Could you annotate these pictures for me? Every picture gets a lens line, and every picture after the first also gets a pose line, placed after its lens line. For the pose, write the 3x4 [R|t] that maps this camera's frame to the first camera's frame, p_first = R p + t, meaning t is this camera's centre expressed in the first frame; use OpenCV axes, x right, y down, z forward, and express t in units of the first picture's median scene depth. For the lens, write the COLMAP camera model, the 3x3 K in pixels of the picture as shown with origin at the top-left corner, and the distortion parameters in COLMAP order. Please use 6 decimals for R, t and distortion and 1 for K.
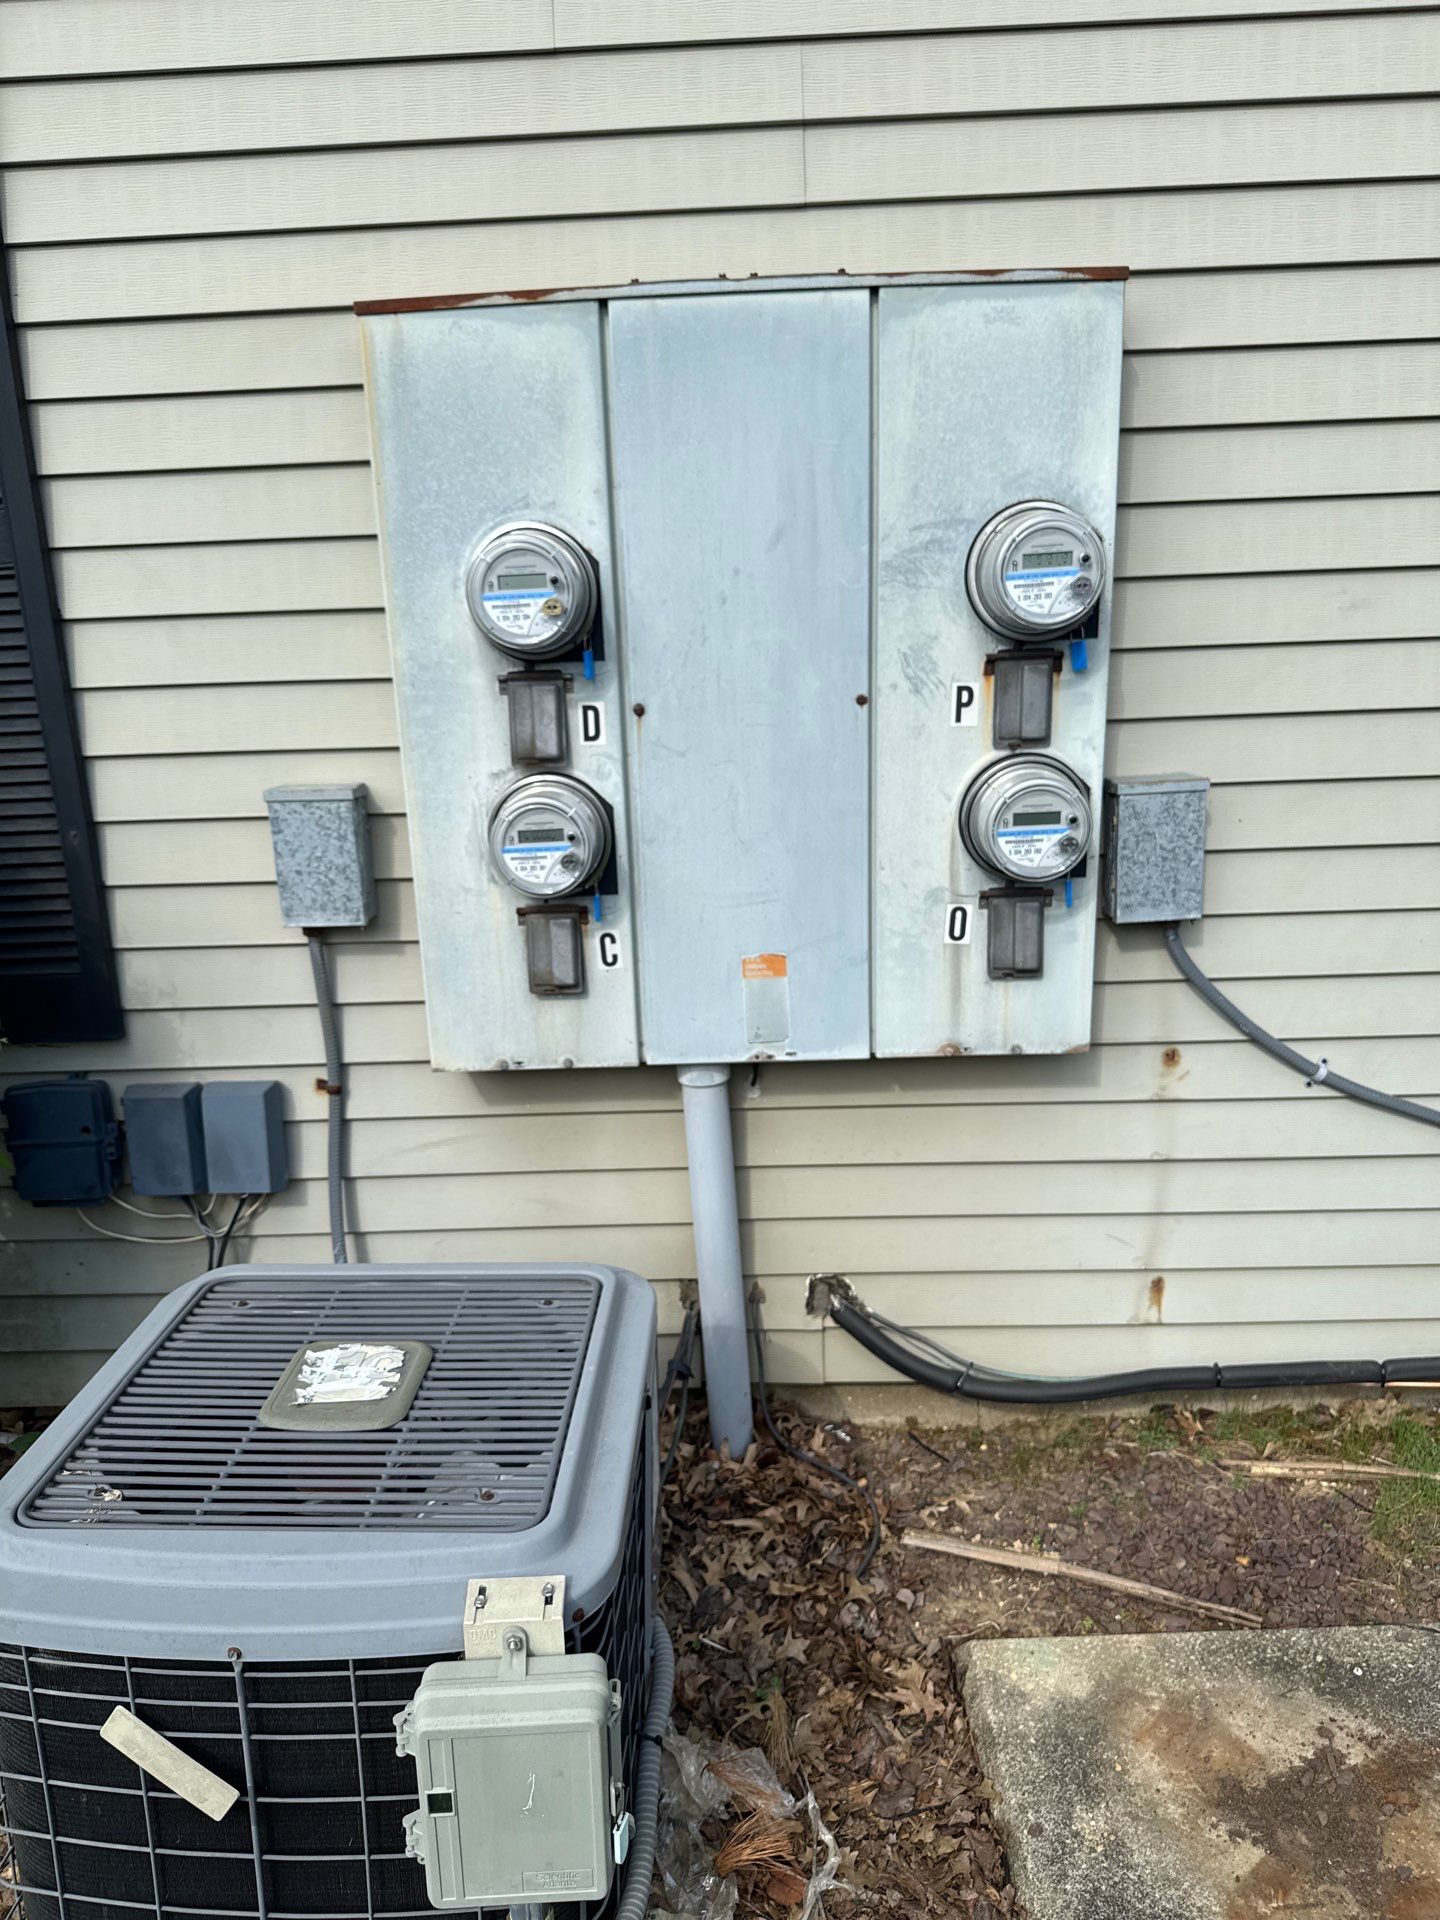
lens RADIAL K [[1369.7, 0, 704.1], [0, 1369.7, 968.5], [0, 0, 1]] dist [0.190757, -0.411311]
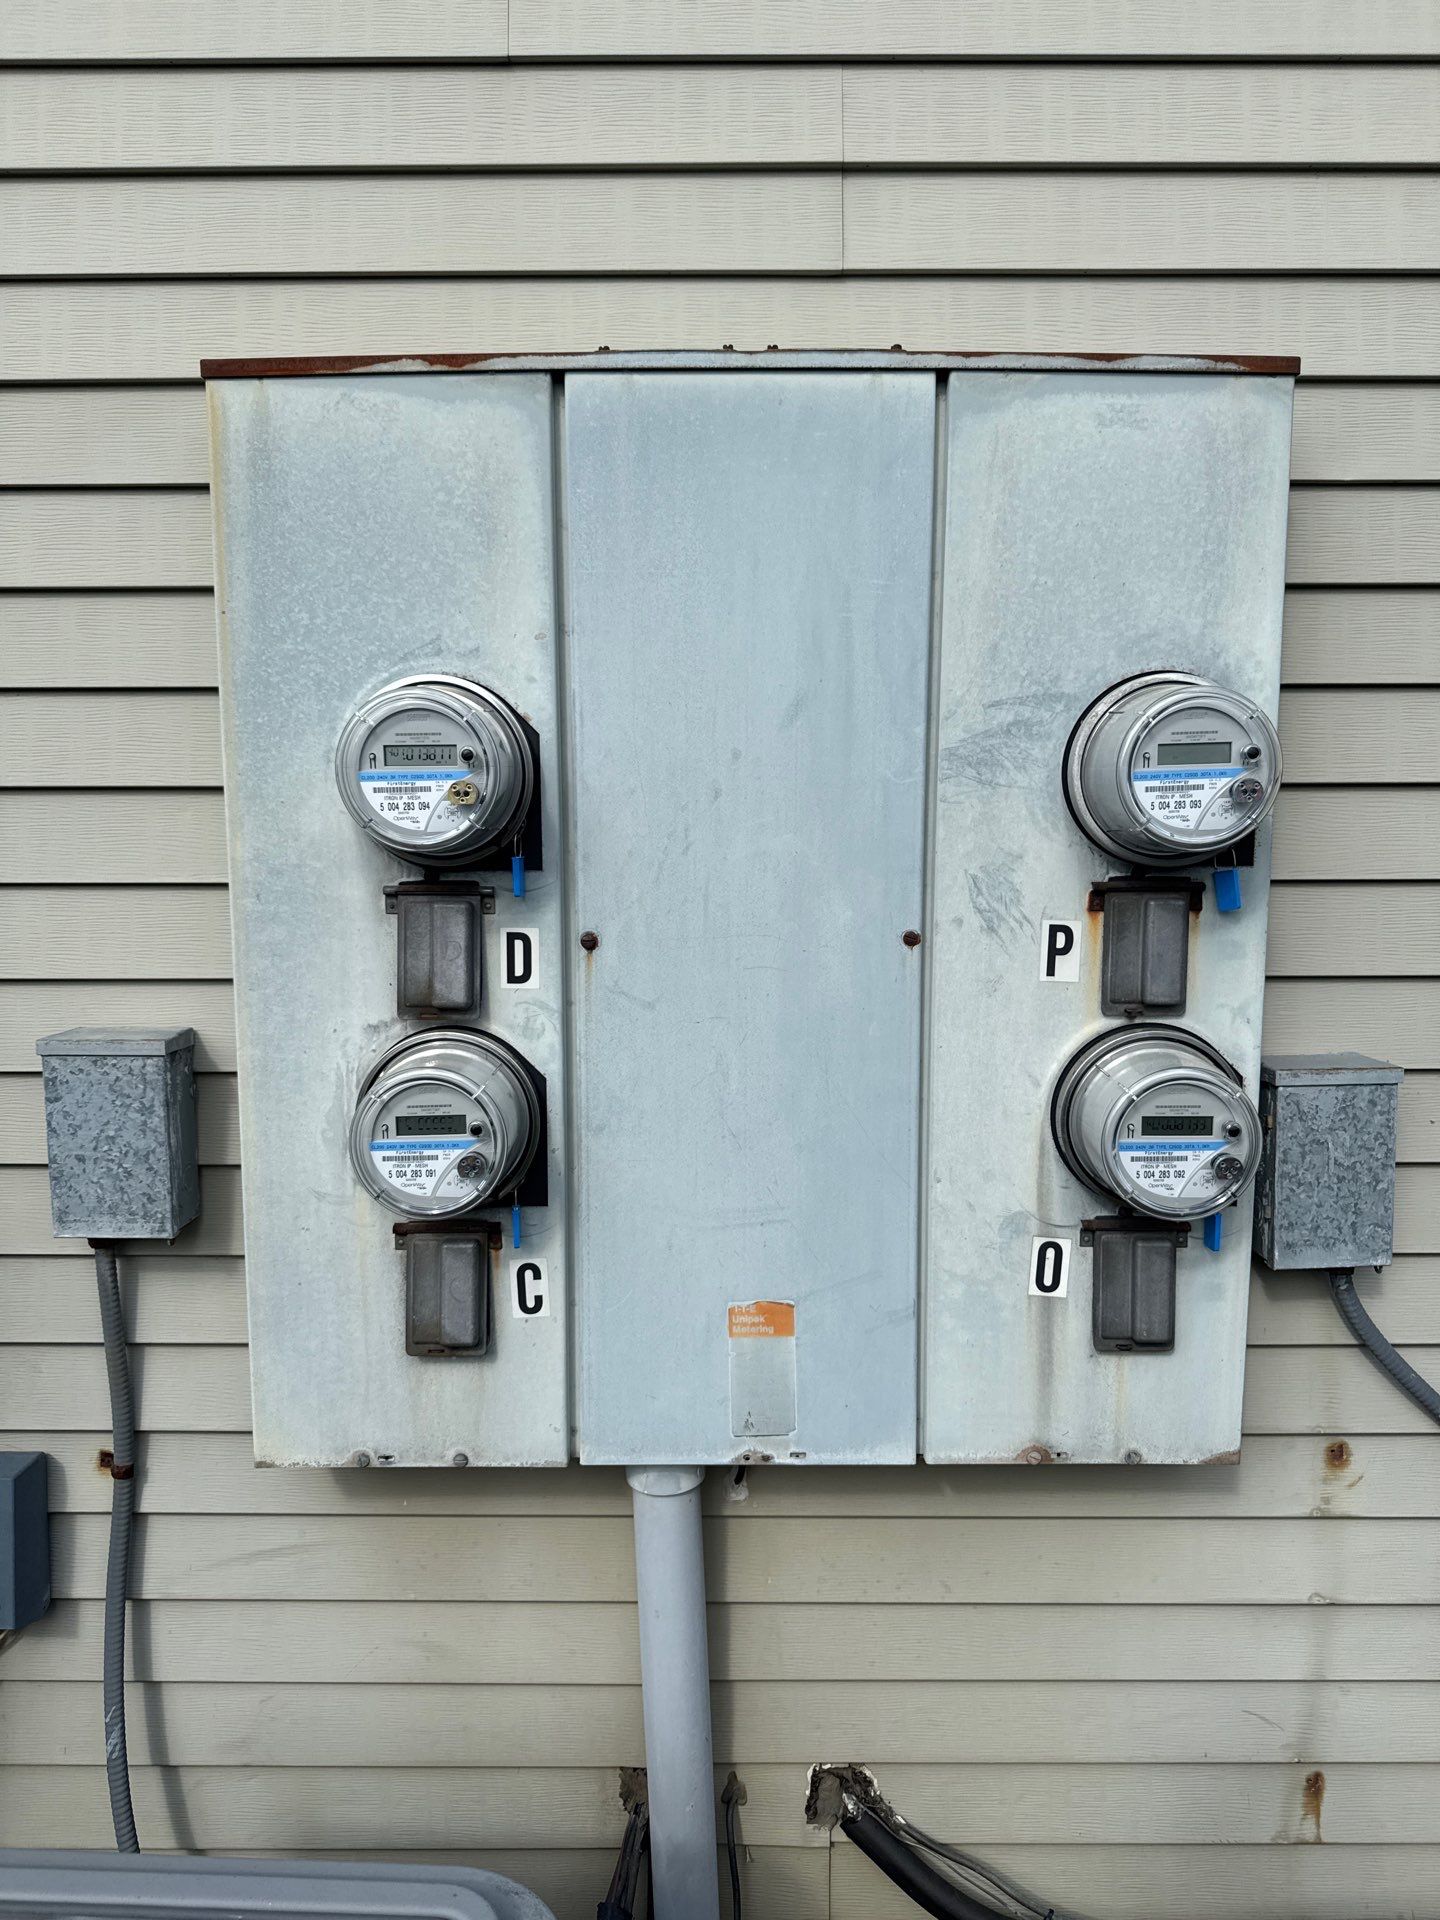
lens RADIAL K [[1234.3, 0, 720.0], [0, 1234.3, 960.0], [0, 0, 1]] dist [0.120254, -0.123696]
pose [[0.999096, 0.032190, 0.027777, 0.001097], [-0.028215, 0.990685, -0.133216, -0.096162], [-0.031807, 0.132312, 0.990698, 0.380514]]
